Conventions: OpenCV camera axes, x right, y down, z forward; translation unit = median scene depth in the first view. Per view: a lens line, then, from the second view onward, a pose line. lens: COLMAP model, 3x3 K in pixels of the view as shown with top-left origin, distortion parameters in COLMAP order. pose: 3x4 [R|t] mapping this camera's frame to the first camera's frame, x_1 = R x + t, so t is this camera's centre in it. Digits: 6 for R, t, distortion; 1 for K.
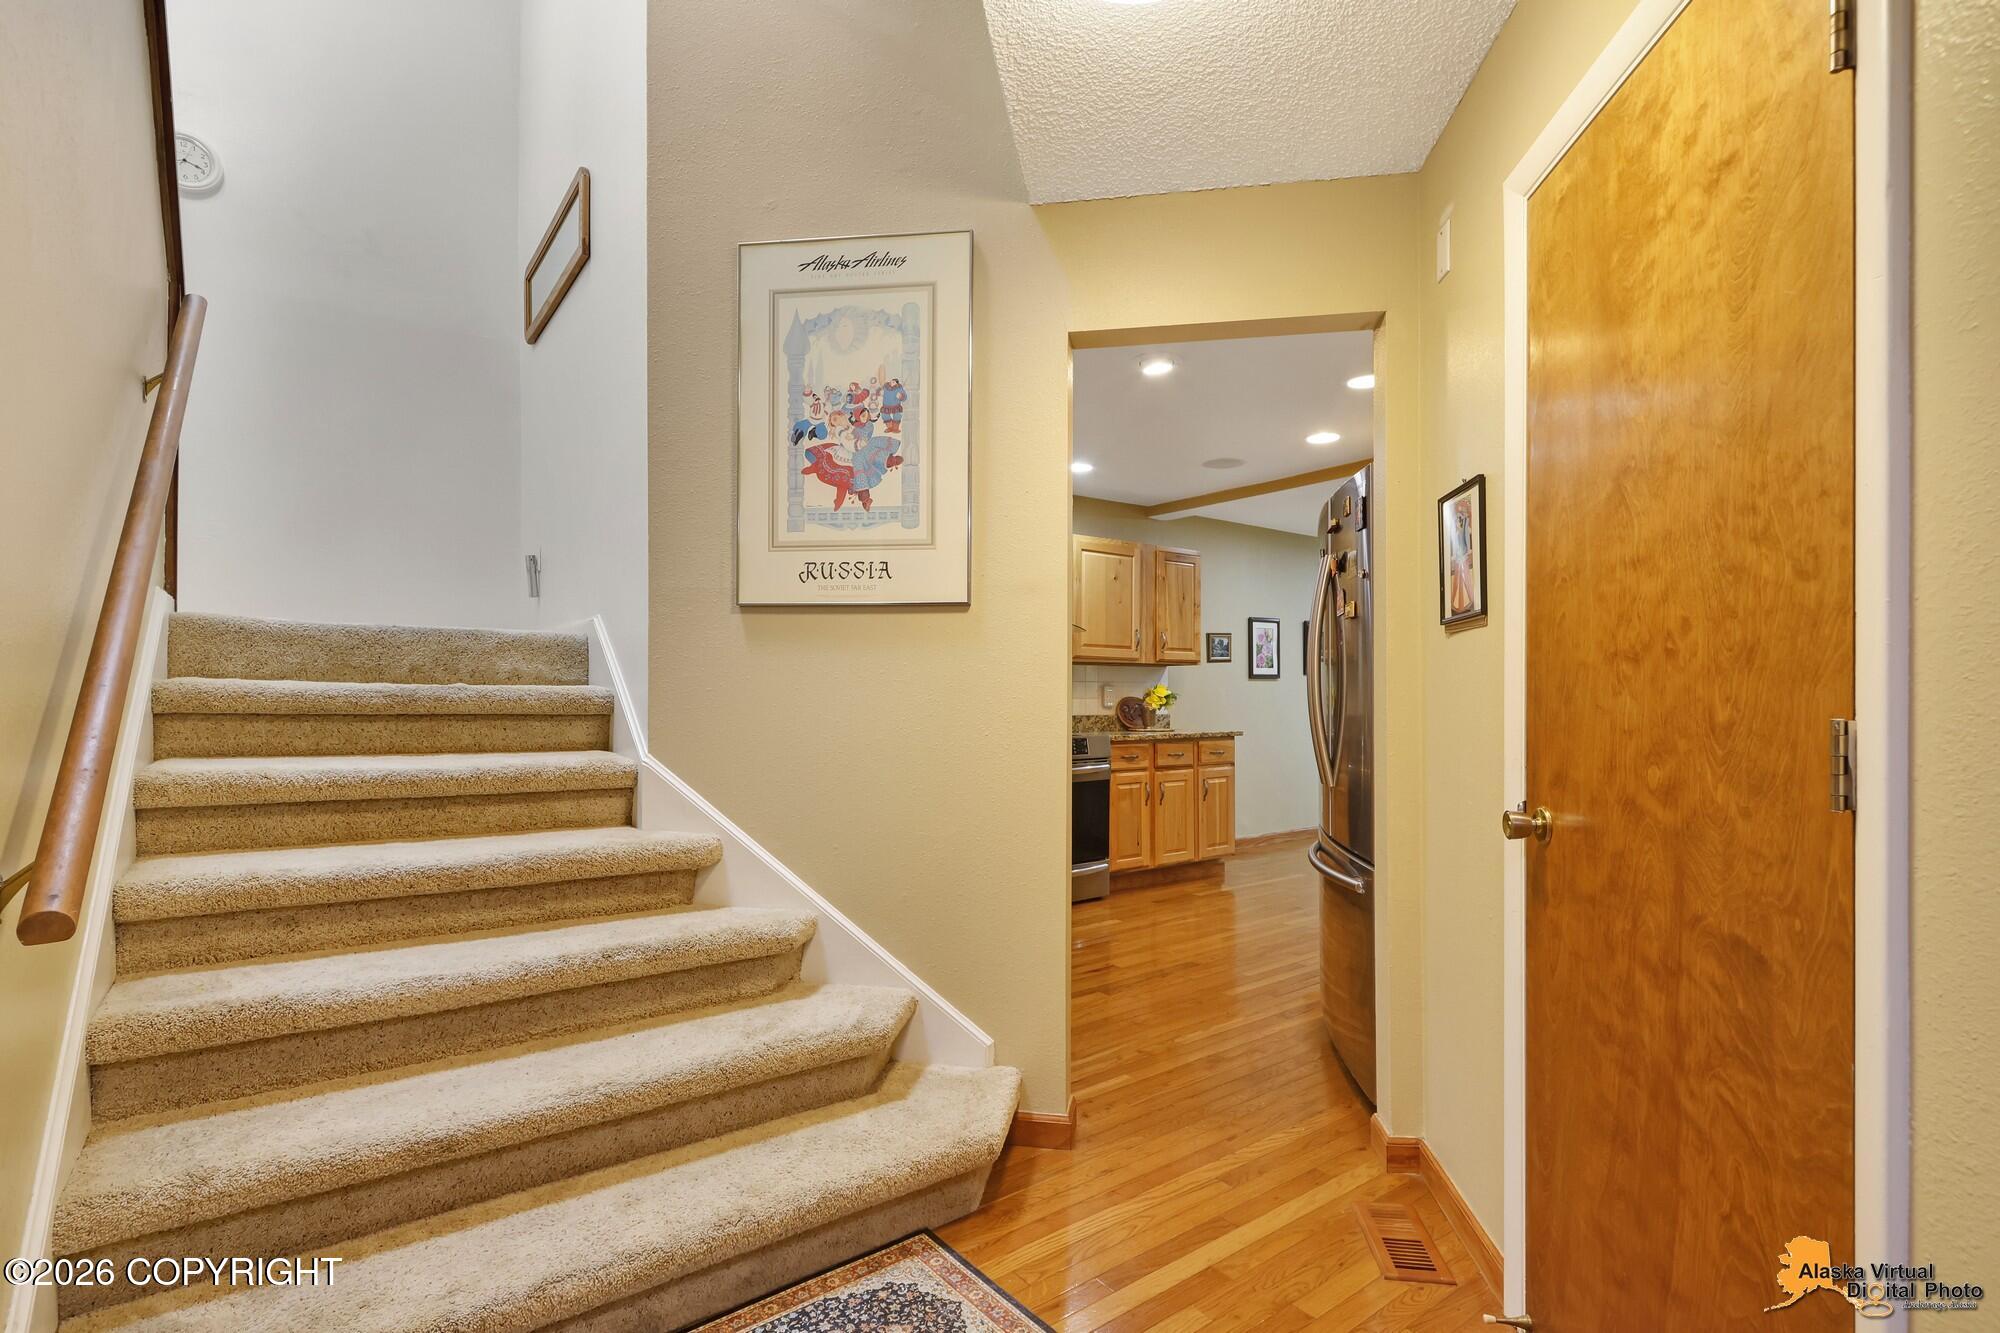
lens RADIAL K [[924.3, 0, 994.6], [0, 924.3, 678.7], [0, 0, 1]] dist [-0.000356, -0.000077]
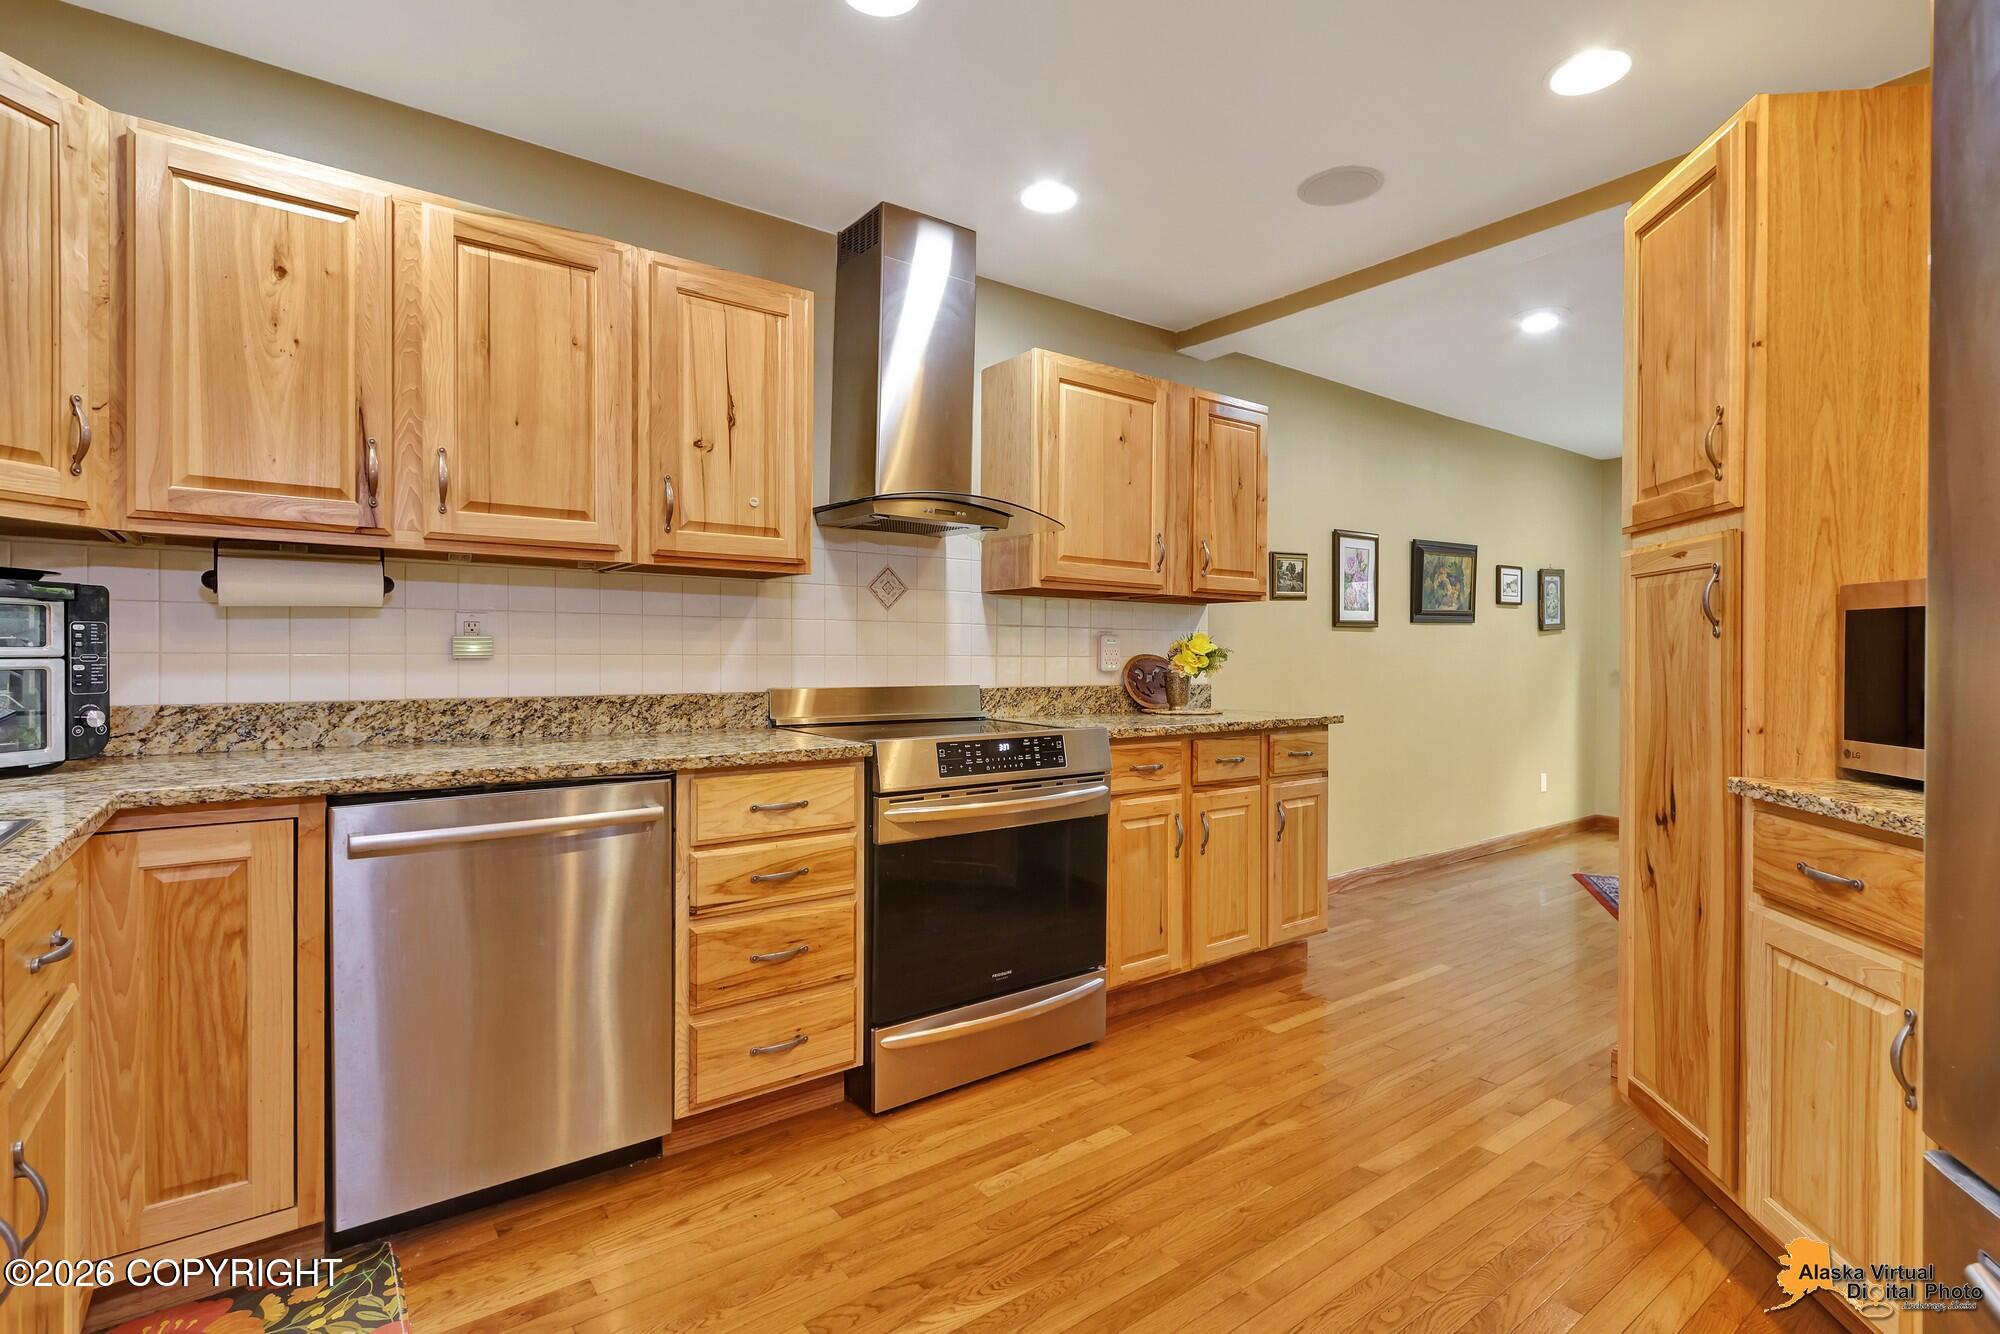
lens RADIAL K [[924.3, 0, 1004.9], [0, 924.3, 661.3], [0, 0, 1]] dist [-0.000356, -0.000077]
pose [[0.999974, 0.004944, 0.005309, 0.057159], [-0.005073, 0.999687, 0.024498, 0.010650], [-0.005186, -0.024524, 0.999686, 0.435408]]
